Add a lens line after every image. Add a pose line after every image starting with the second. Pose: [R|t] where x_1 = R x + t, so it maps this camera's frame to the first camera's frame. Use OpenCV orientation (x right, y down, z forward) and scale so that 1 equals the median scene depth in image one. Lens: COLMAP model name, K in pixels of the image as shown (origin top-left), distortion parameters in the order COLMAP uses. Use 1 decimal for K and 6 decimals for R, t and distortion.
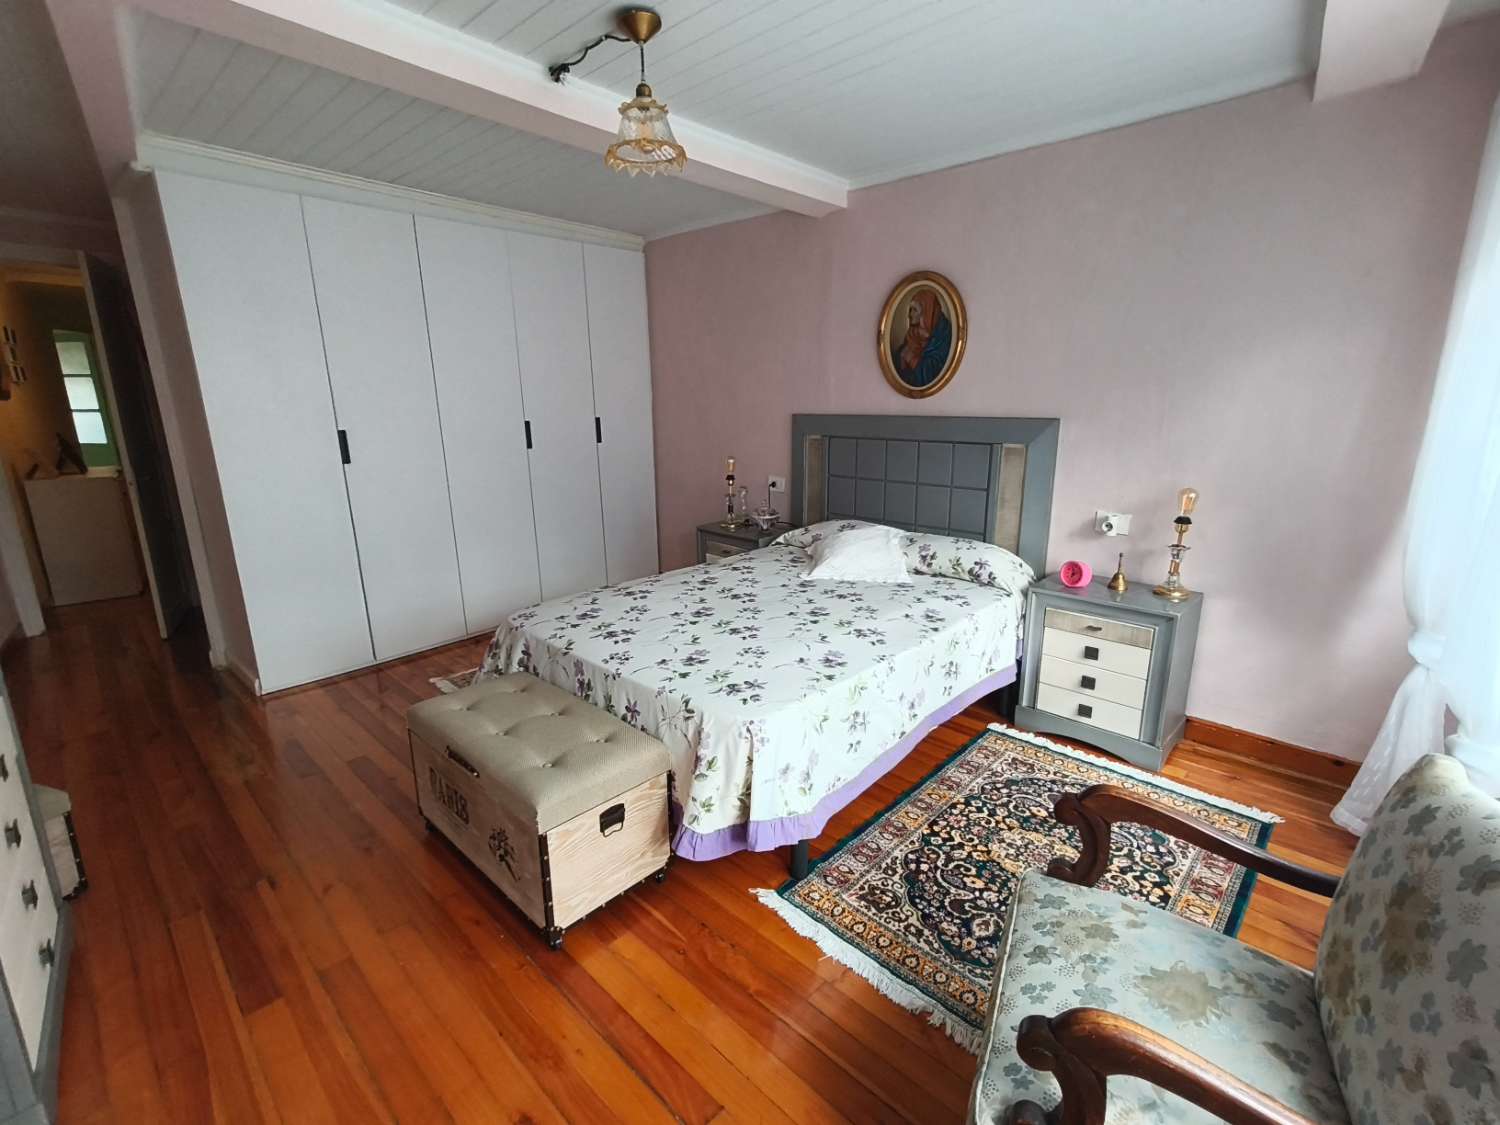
lens RADIAL K [[682.5, 0, 747.5], [0, 682.5, 564.8], [0, 0, 1]] dist [0.000403, 0.000003]
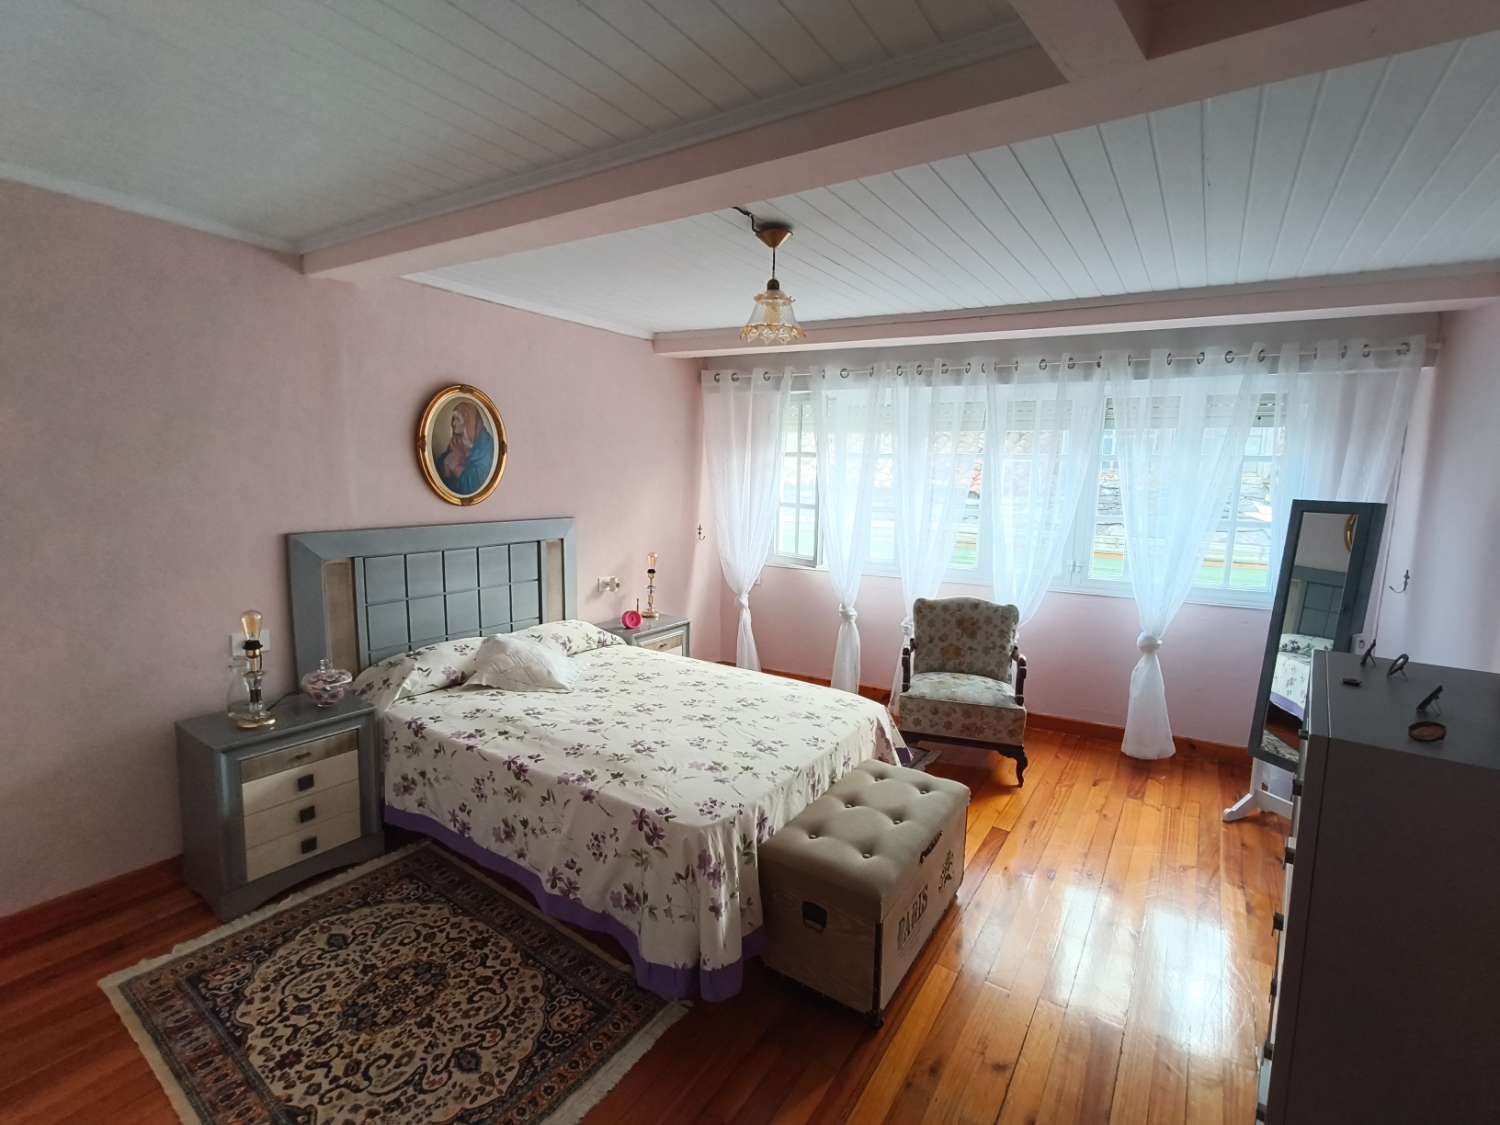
lens RADIAL K [[682.5, 0, 744.5], [0, 682.5, 559.9], [0, 0, 1]] dist [0.000403, 0.000003]
pose [[-0.157002, -0.124093, 0.979771, -0.834555], [0.223014, 0.961995, 0.157578, -0.243900], [-0.962089, 0.243243, -0.123360, 0.782004]]
